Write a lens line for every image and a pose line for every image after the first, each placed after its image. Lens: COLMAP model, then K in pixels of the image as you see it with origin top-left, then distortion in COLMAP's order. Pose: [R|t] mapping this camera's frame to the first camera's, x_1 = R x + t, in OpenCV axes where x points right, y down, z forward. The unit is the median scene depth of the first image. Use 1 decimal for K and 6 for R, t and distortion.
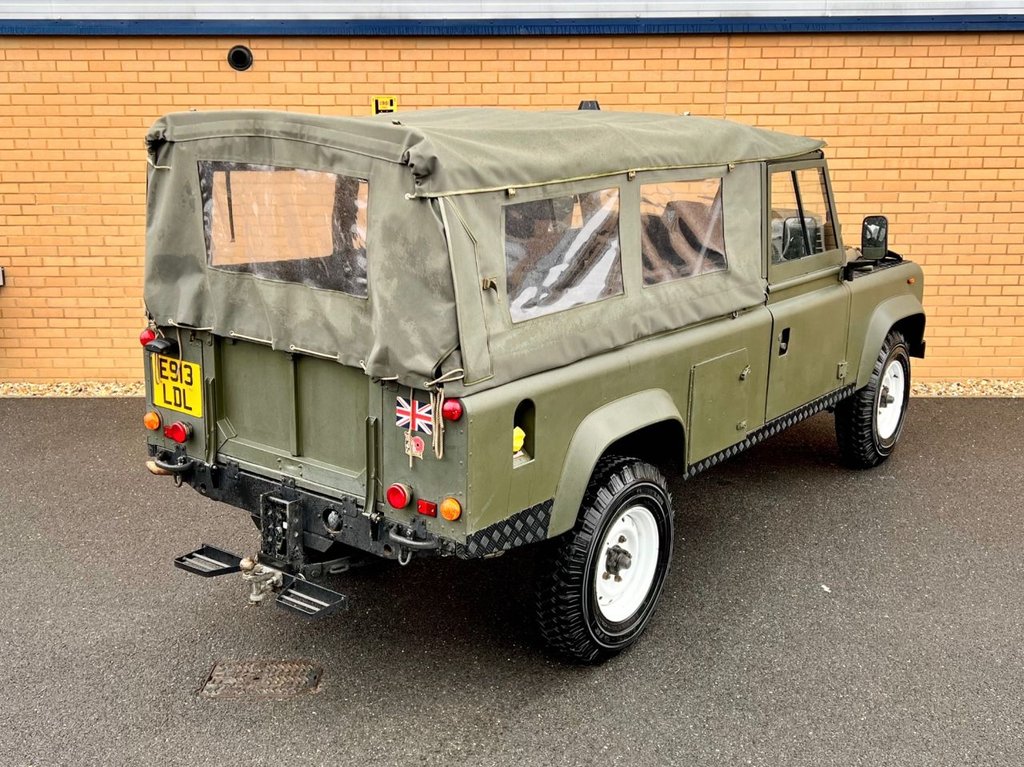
lens RADIAL K [[1046.7, 0, 503.1], [0, 1046.7, 369.5], [0, 0, 1]] dist [0.131297, -0.229677]
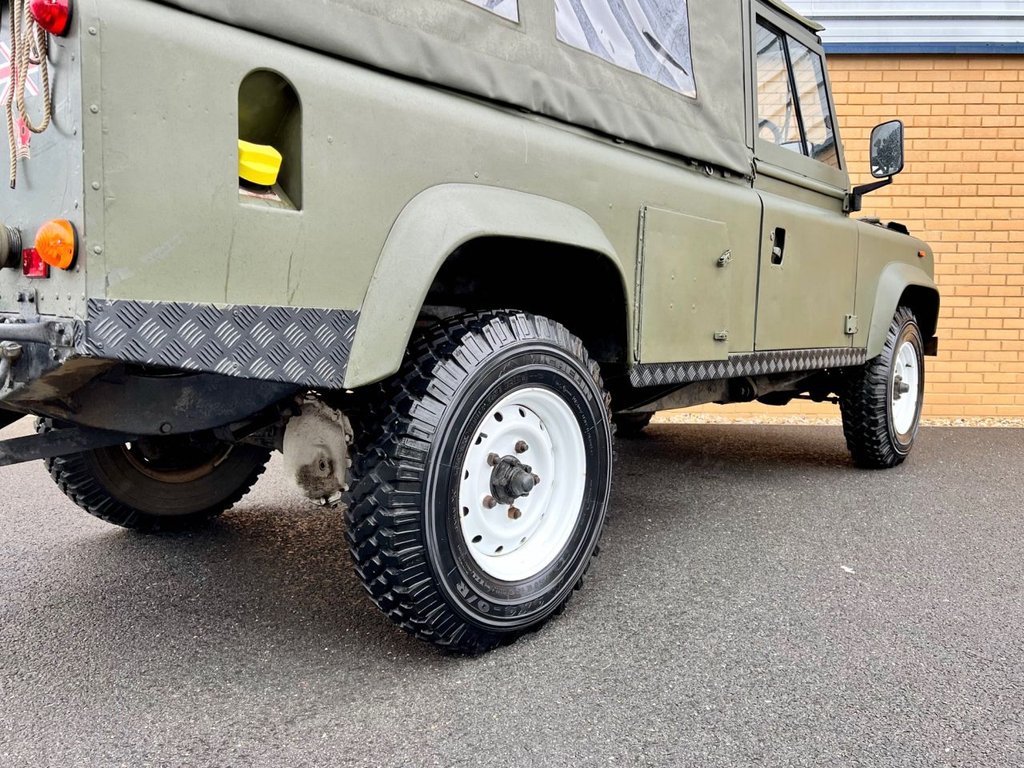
lens RADIAL K [[823.1, 0, 545.4], [0, 823.1, 396.3], [0, 0, 1]] dist [0.080294, -0.098519]
pose [[0.999865, 0.011088, -0.012134, 0.136552], [-0.012610, 0.990969, -0.133499, 0.201003], [0.010544, 0.133634, 0.990975, 0.535819]]
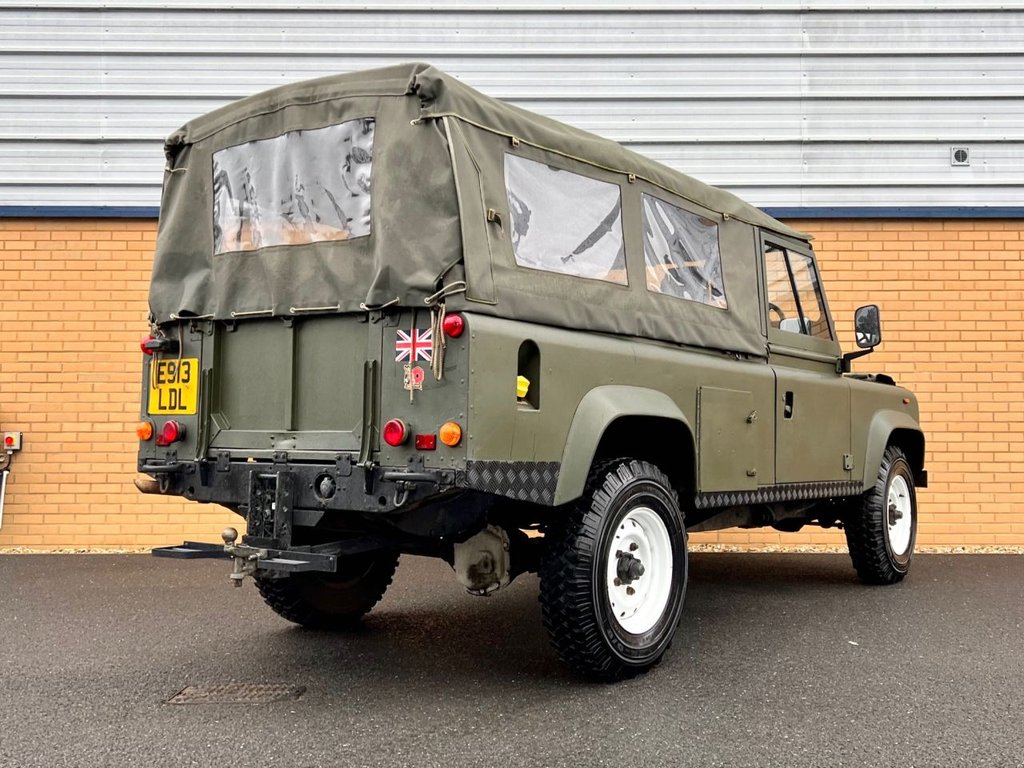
lens RADIAL K [[988.5, 0, 522.3], [0, 988.5, 397.9], [0, 0, 1]] dist [0.137844, -0.267981]
pose [[0.999945, 0.001844, 0.010303, 0.004440], [0.001047, 0.961814, -0.273700, 0.283678], [-0.010414, 0.273696, 0.961760, 0.112312]]
